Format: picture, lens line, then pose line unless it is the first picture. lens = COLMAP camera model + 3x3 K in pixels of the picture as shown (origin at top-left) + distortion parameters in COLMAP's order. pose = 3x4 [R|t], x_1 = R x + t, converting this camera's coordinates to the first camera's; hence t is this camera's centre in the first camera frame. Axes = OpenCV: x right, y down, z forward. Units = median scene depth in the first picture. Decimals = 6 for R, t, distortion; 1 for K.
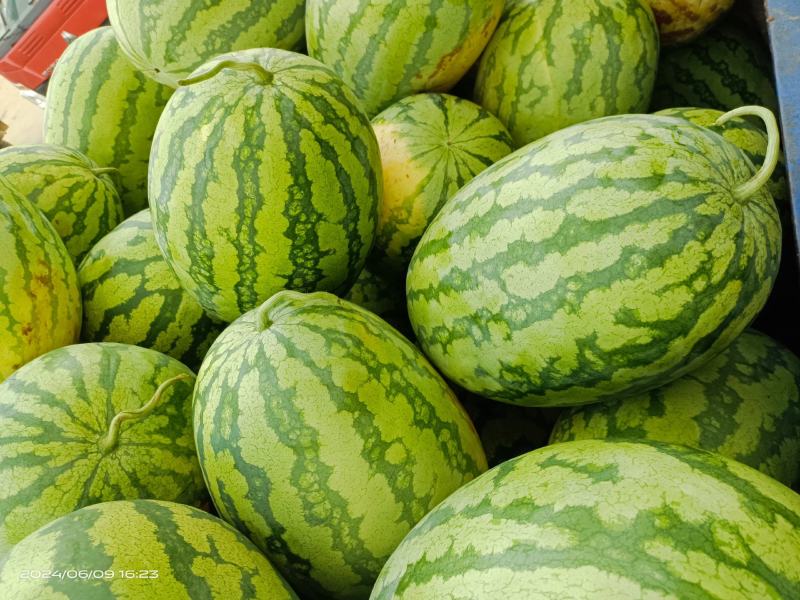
lens RADIAL K [[602.2, 0, 400.3], [0, 602.2, 291.5], [0, 0, 1]] dist [0.068604, -0.136159]
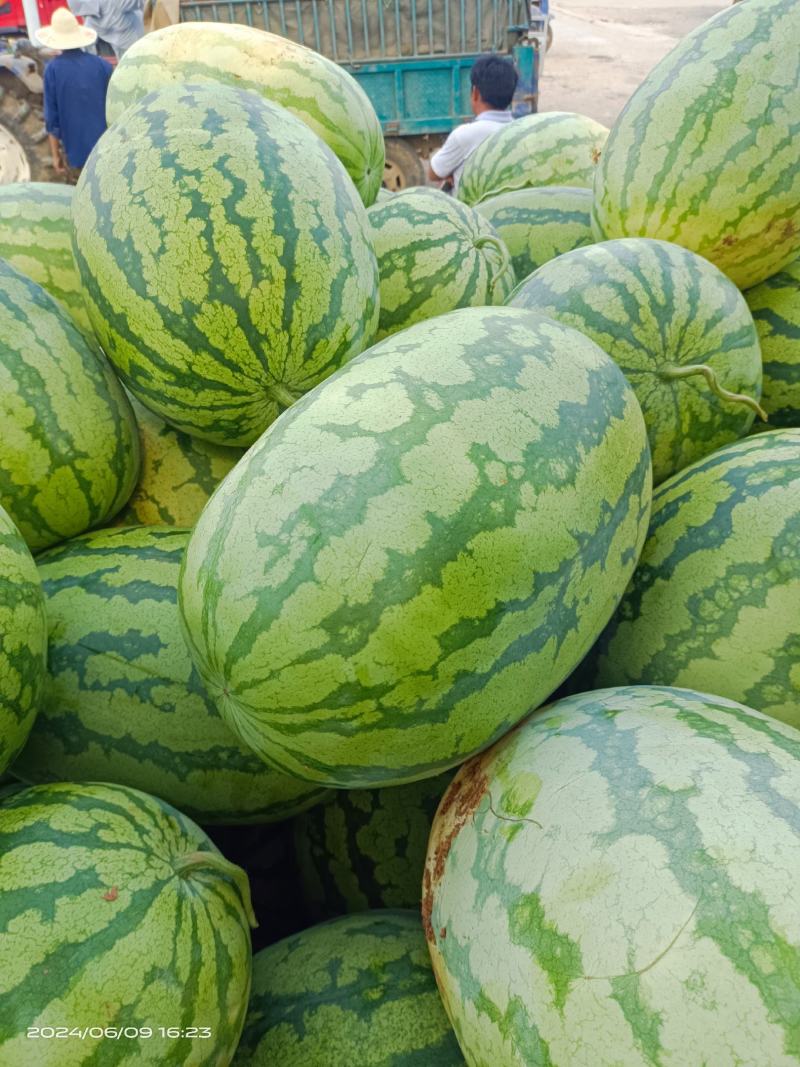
lens RADIAL K [[803.9, 0, 400.9], [0, 803.9, 530.6], [0, 0, 1]] dist [0.102617, -0.228257]
pose [[0.252148, 0.922311, -0.292854, -0.002736], [-0.866639, 0.349872, 0.355706, 0.260001], [0.430533, 0.164108, 0.887530, -0.236177]]
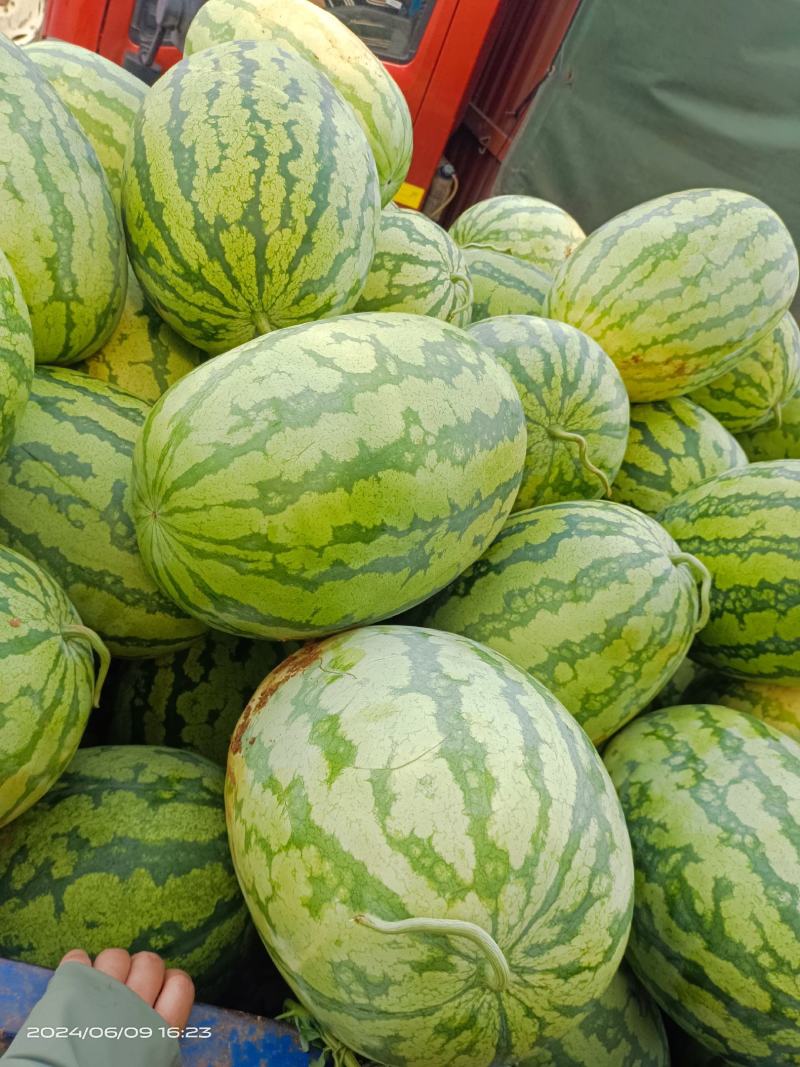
lens RADIAL K [[803.9, 0, 400.9], [0, 803.9, 530.6], [0, 0, 1]] dist [0.102617, -0.228257]
pose [[-0.056159, 0.954050, -0.294338, 0.182773], [-0.981346, 0.001545, 0.192246, 0.256128], [0.183867, 0.299643, 0.936166, -0.477378]]
